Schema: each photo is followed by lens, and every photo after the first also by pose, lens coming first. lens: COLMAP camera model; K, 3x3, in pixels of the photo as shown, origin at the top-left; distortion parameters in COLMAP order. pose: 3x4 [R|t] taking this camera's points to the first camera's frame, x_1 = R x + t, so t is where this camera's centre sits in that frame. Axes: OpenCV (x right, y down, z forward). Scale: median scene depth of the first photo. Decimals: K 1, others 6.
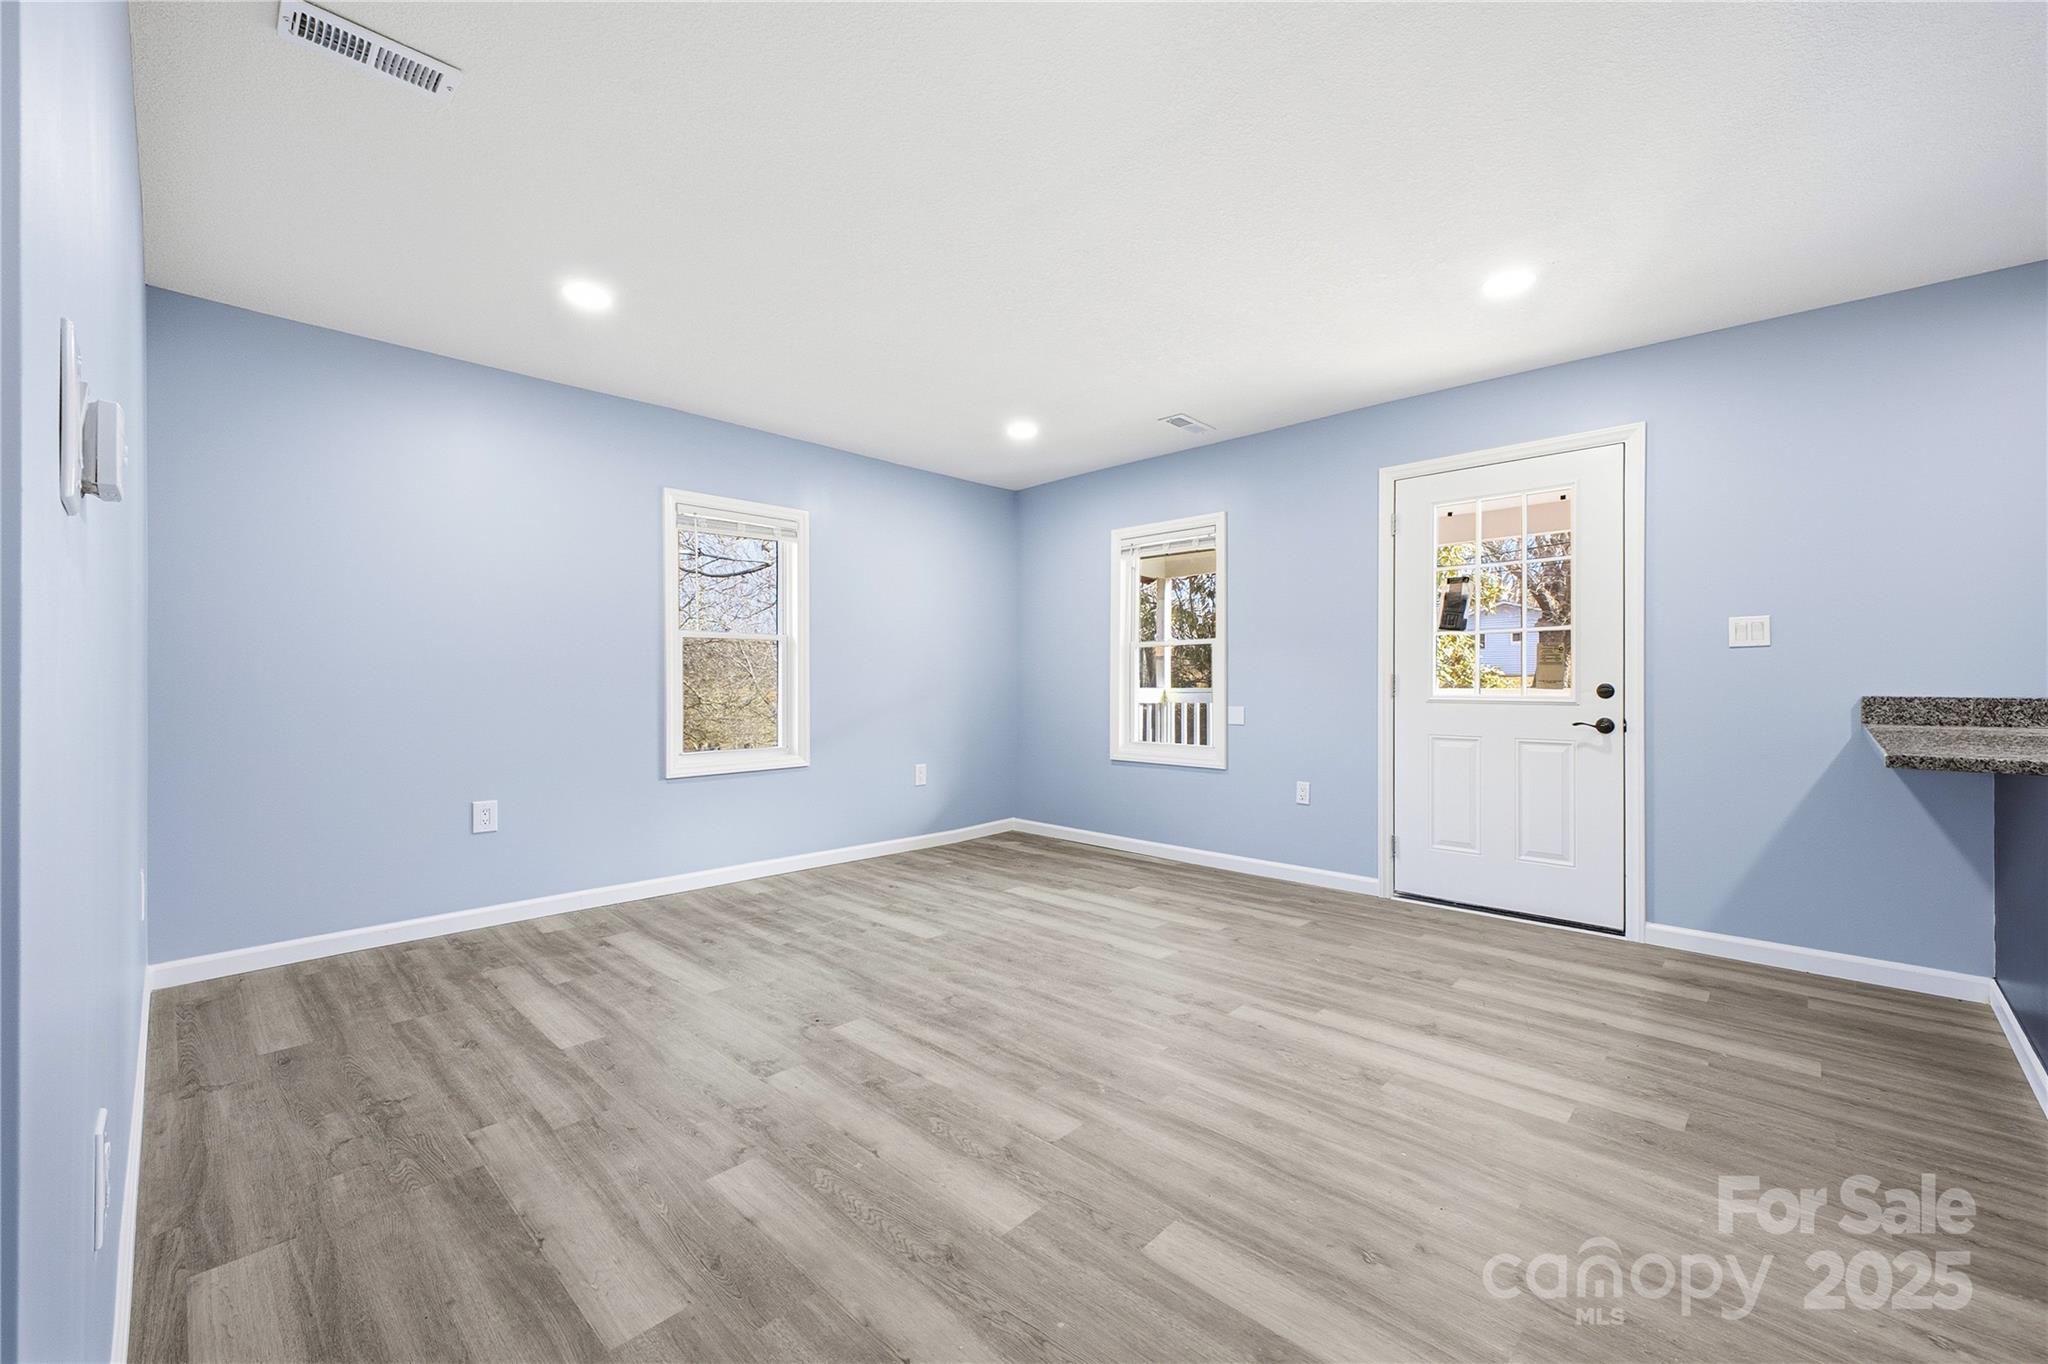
lens RADIAL K [[814.1, 0, 1022.7], [0, 814.1, 684.9], [0, 0, 1]] dist [0.021045, -0.003237]
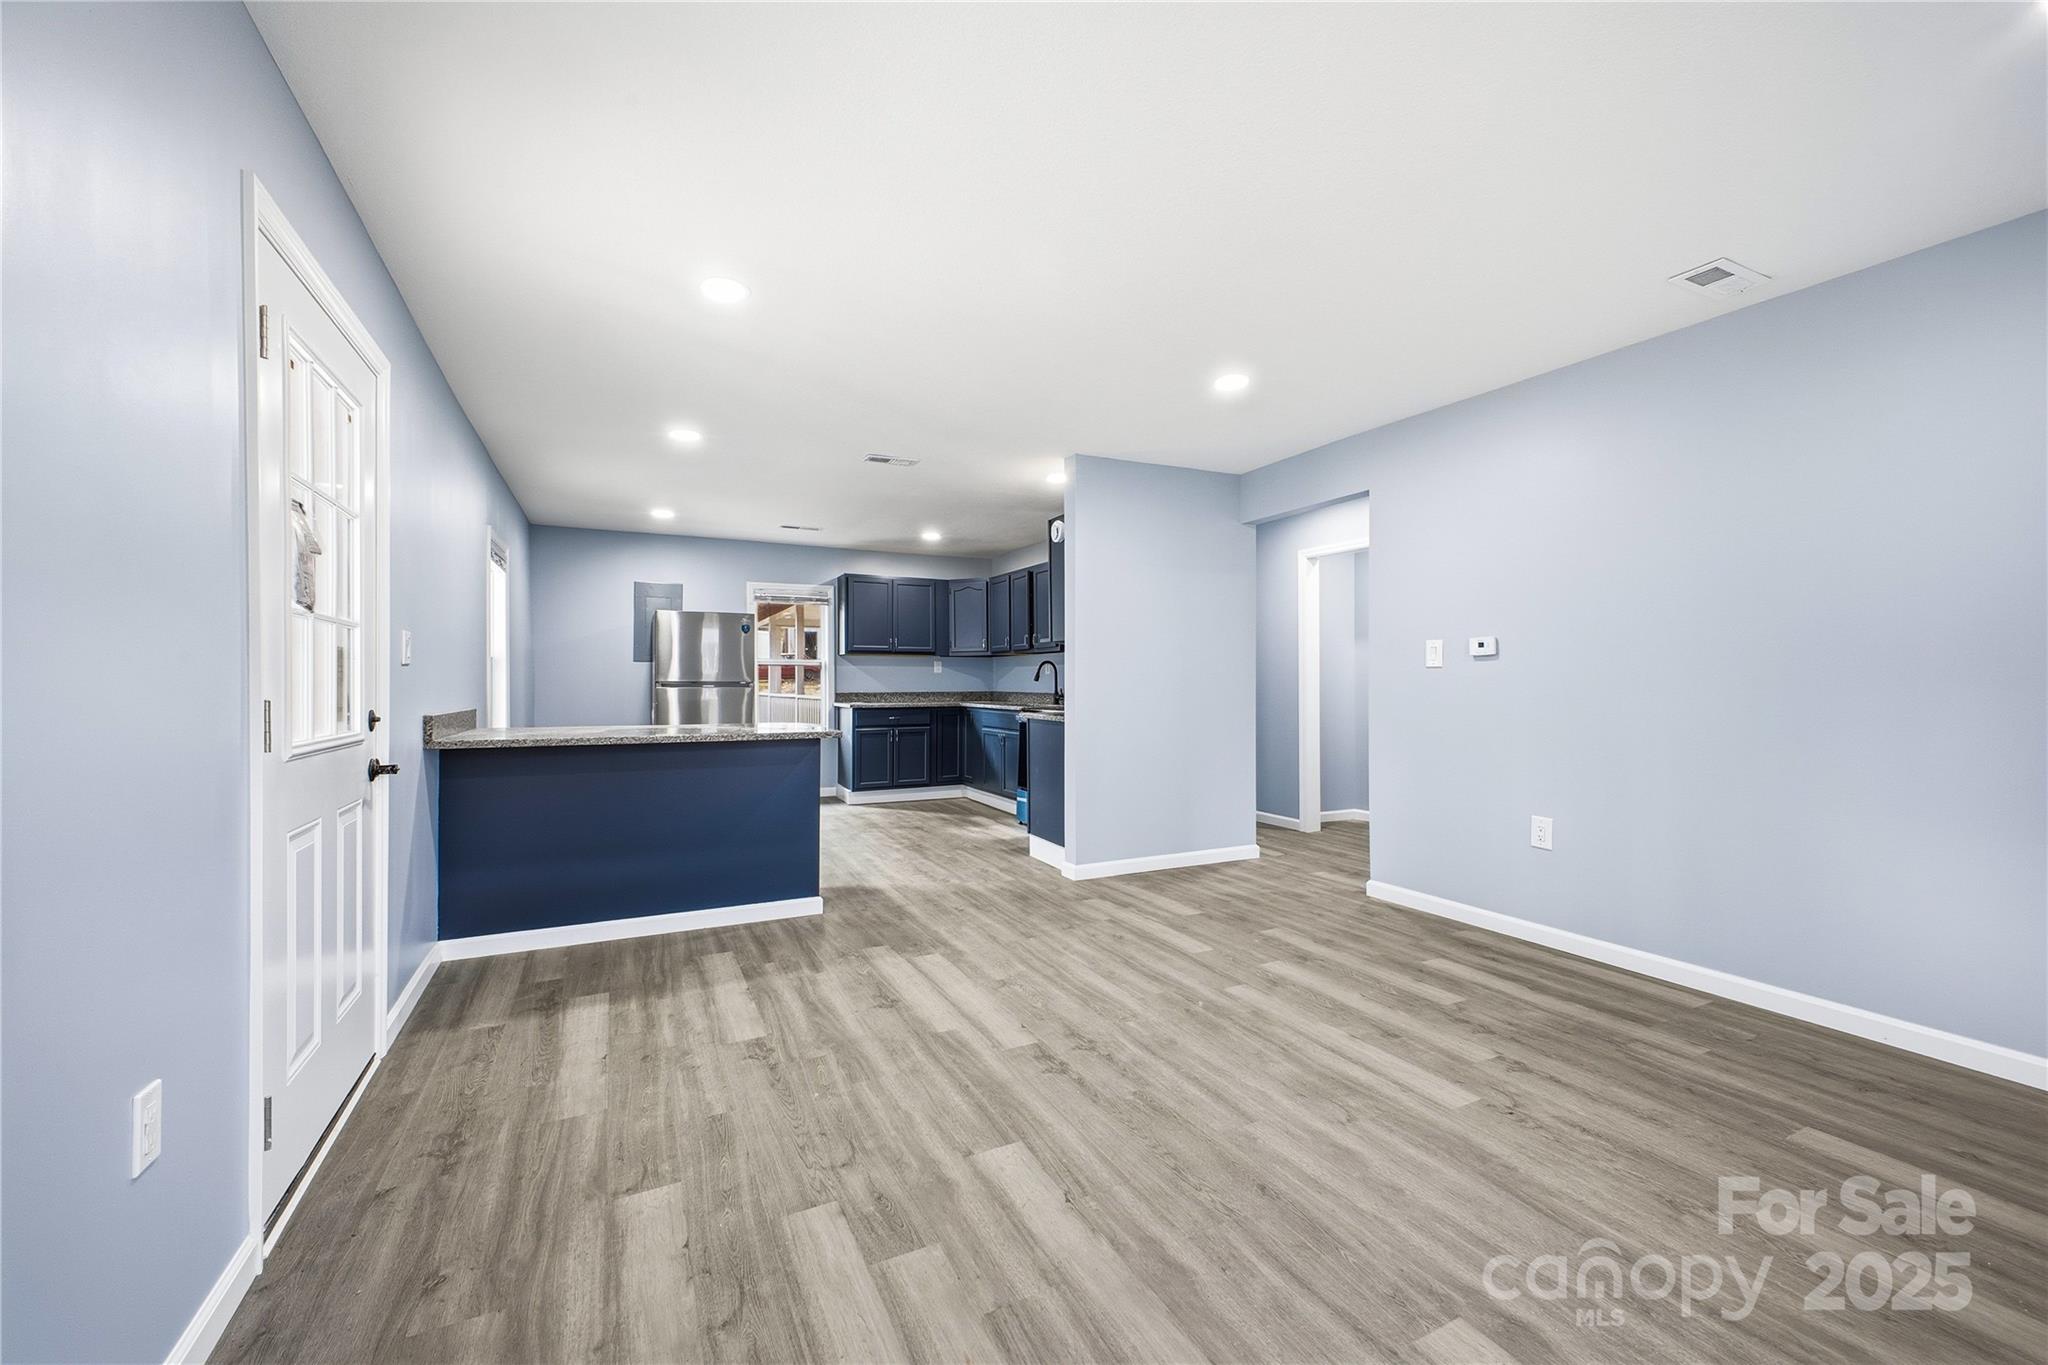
lens RADIAL K [[814.1, 0, 1034.6], [0, 814.1, 677.6], [0, 0, 1]] dist [0.021045, -0.003237]
pose [[-0.947952, 0.004575, 0.318380, -0.061111], [0.004721, 0.999989, -0.000311, -0.033408], [-0.318378, 0.001208, -0.947963, 1.950302]]
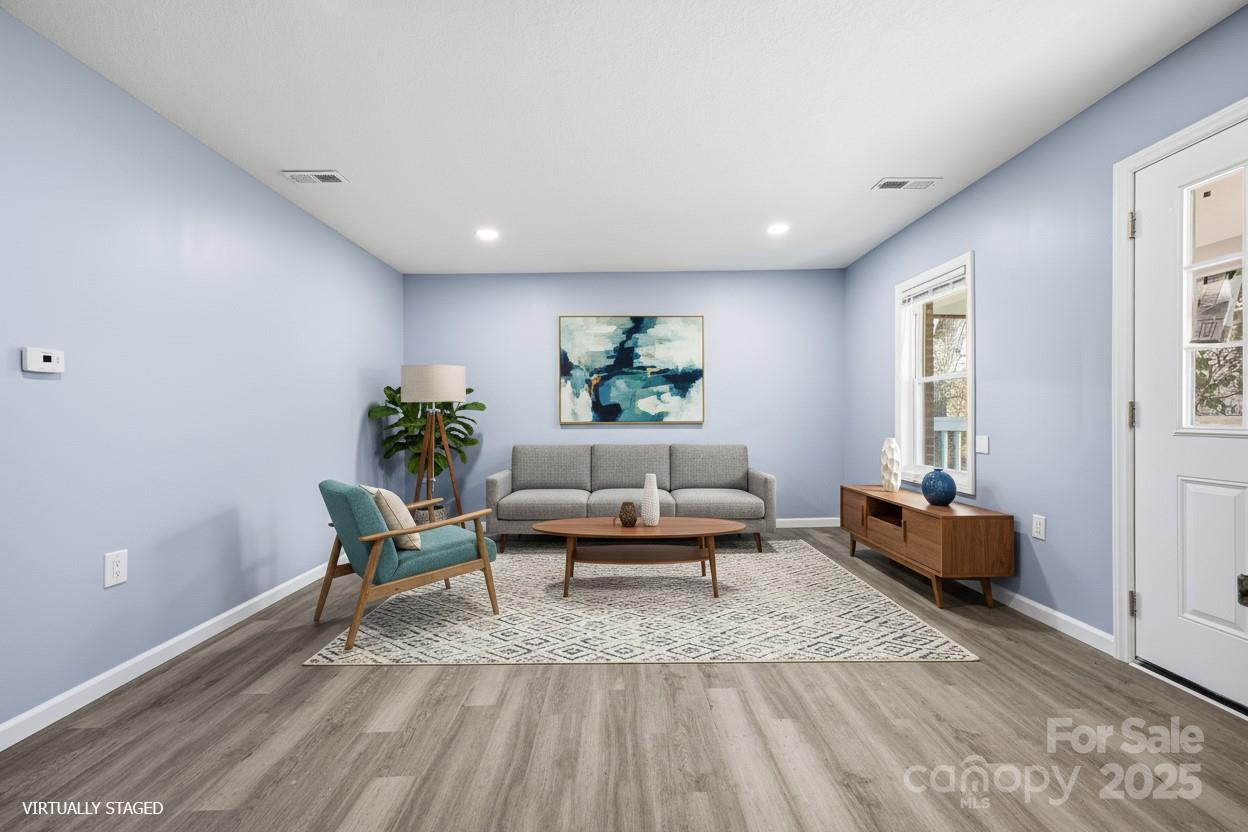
lens RADIAL K [[496.1, 0, 623.2], [0, 496.1, 414.3], [0, 0, 1]] dist [0.021045, -0.003237]
pose [[0.705035, -0.007177, -0.709137, 0.699027], [0.008401, 0.999963, -0.001768, -0.004244], [0.709123, -0.004711, 0.705069, 0.392404]]
